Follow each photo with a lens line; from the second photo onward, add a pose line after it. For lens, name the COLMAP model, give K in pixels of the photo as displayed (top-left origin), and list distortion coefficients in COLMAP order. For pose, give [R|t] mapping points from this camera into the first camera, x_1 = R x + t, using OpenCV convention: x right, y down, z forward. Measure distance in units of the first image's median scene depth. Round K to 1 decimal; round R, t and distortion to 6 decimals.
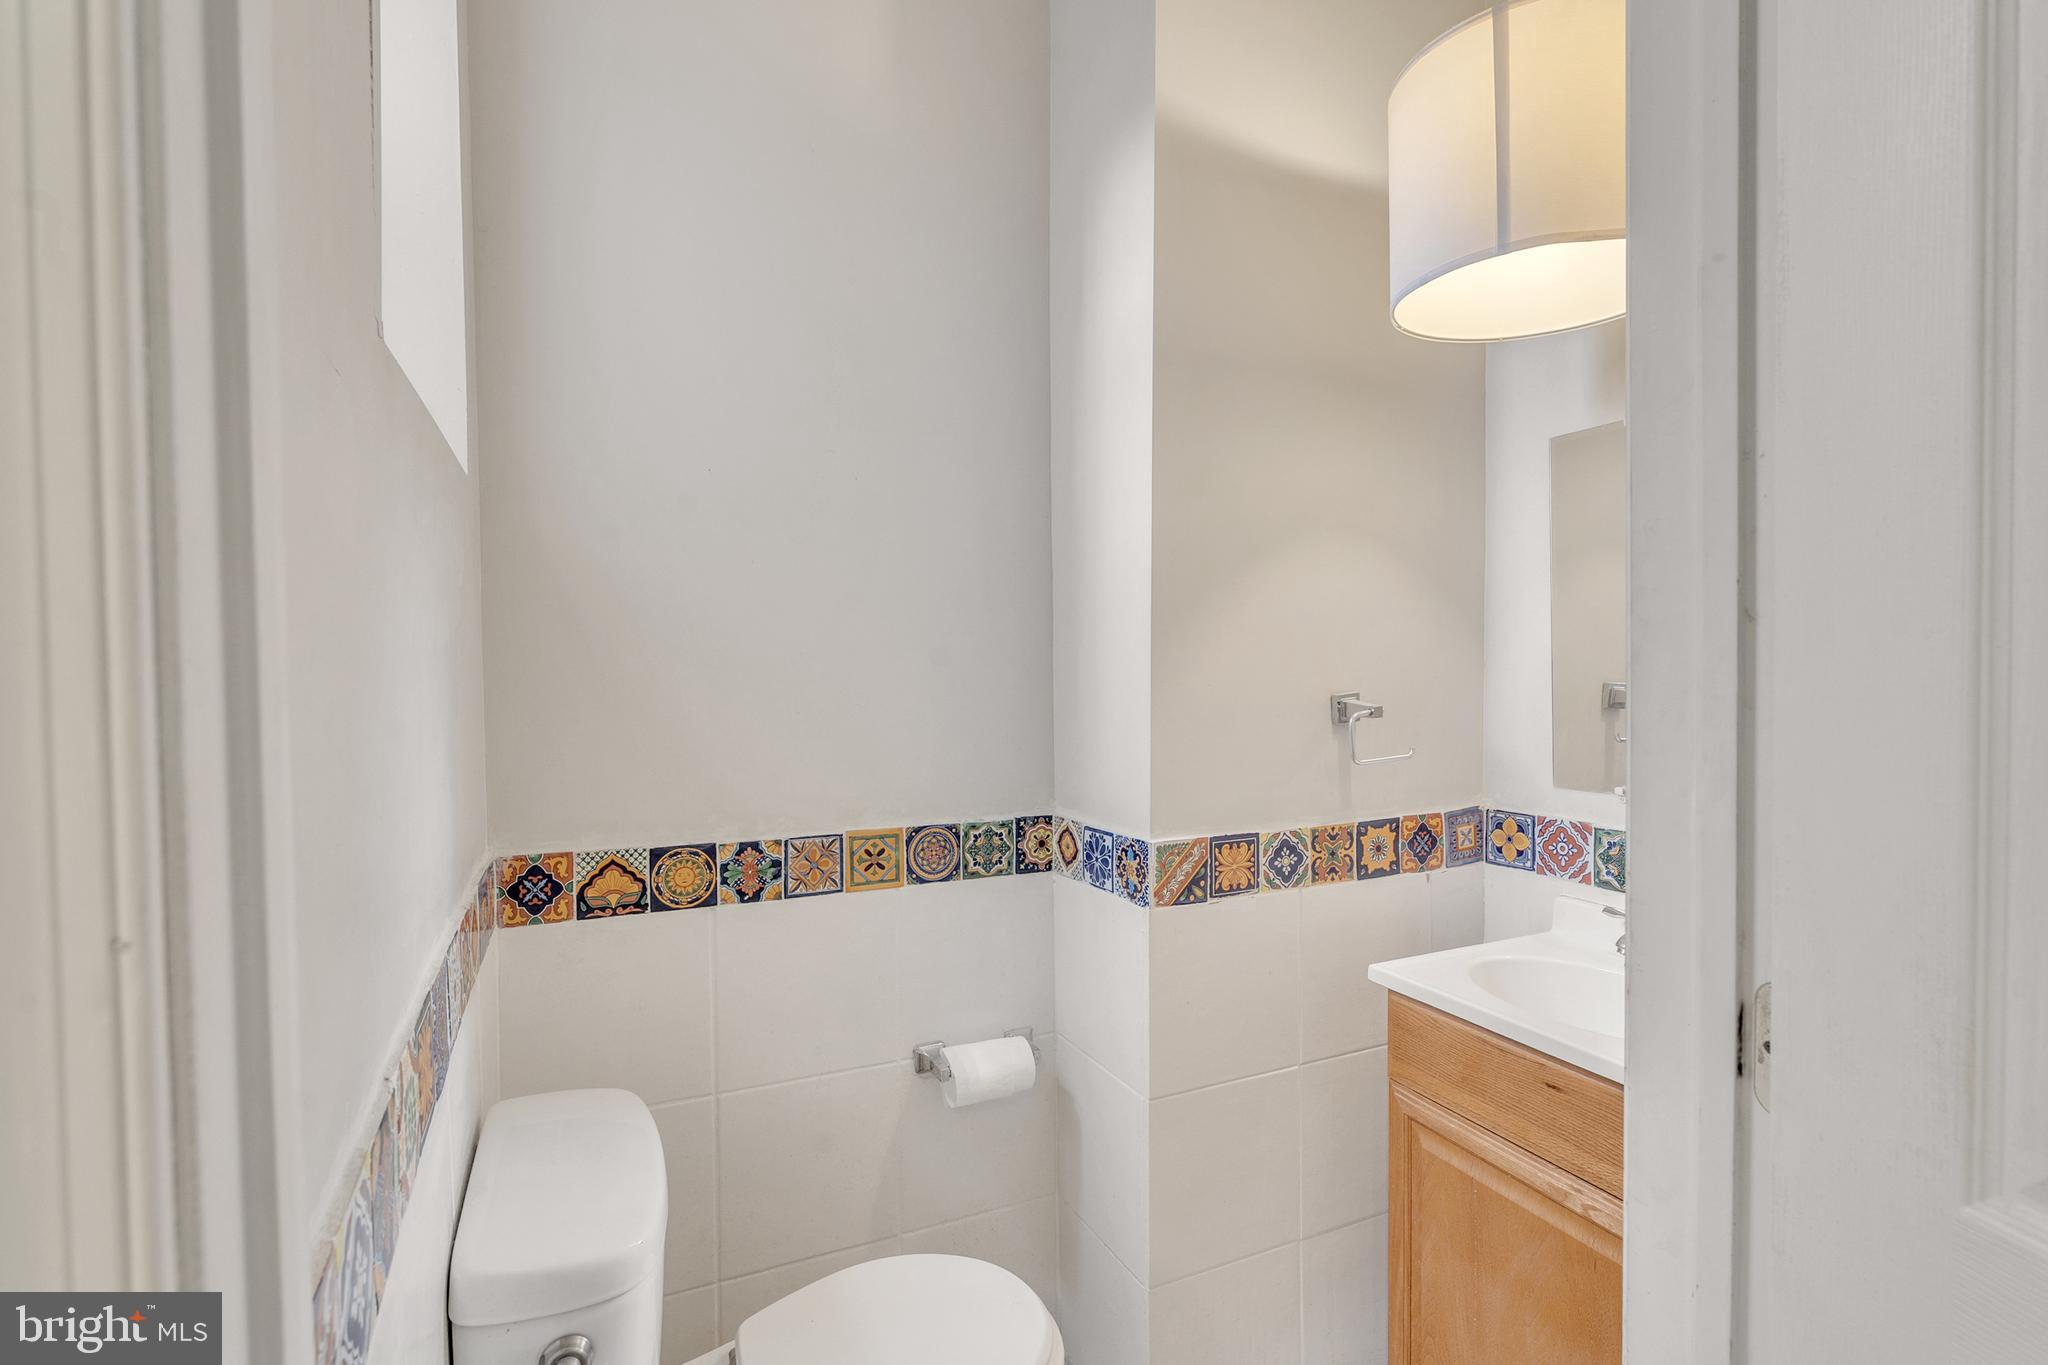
lens RADIAL K [[976.1, 0, 1024.0], [0, 976.1, 682.5], [0, 0, 1]] dist [-0.002507, -0.000261]
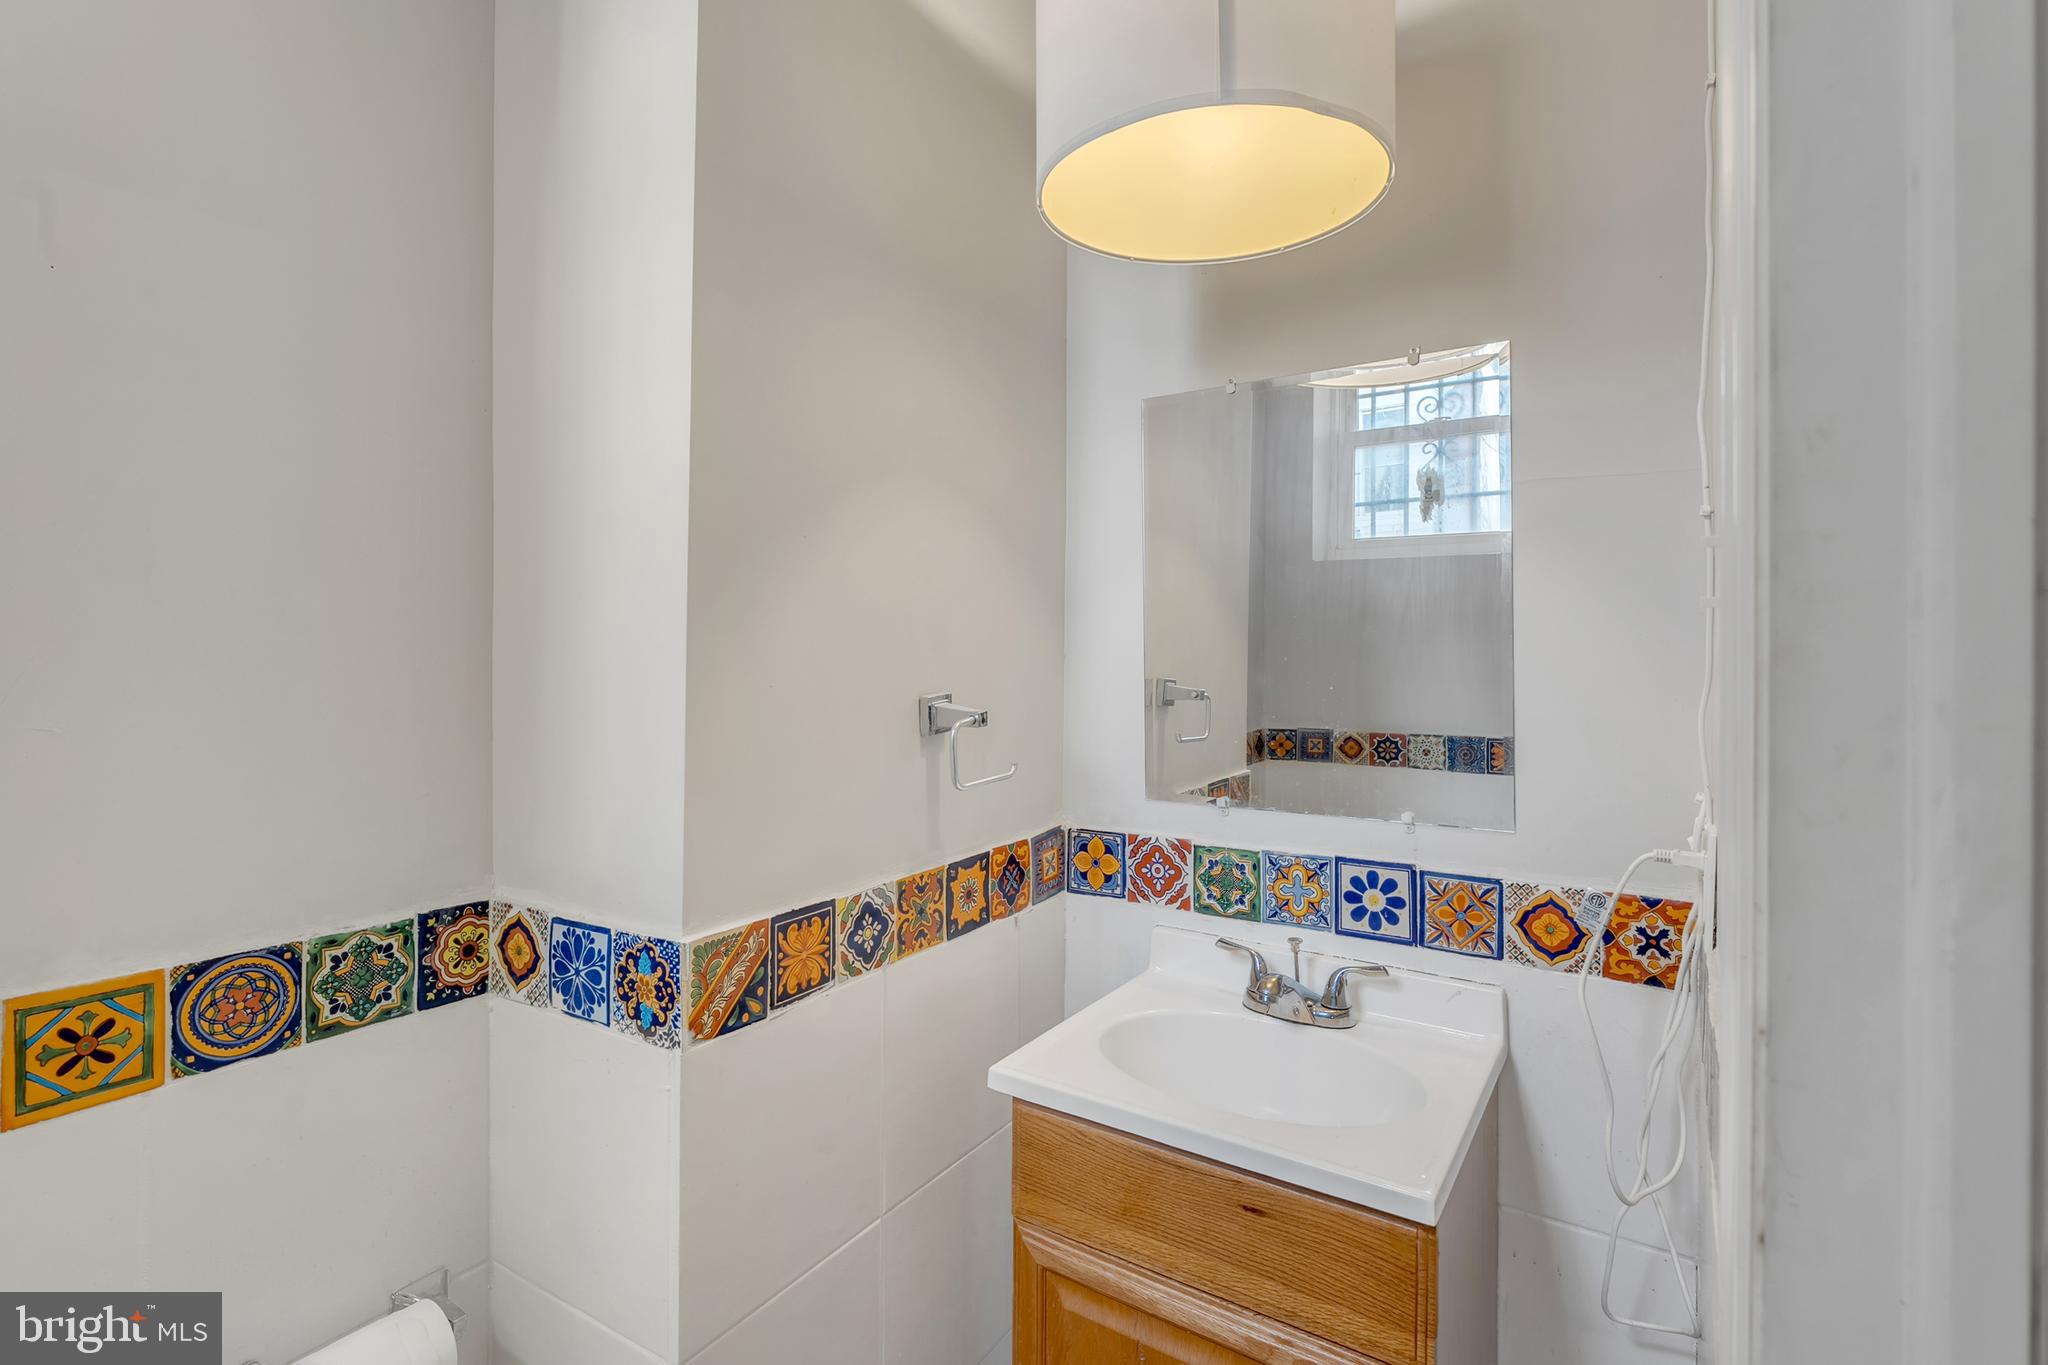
lens RADIAL K [[991.7, 0, 1024.0], [0, 991.7, 651.2], [0, 0, 1]] dist [-0.000790, -0.000767]
pose [[0.842634, 0.011632, 0.538361, -0.026026], [-0.000856, 0.999794, -0.020262, -0.007183], [-0.538486, 0.016613, 0.842471, 0.322044]]
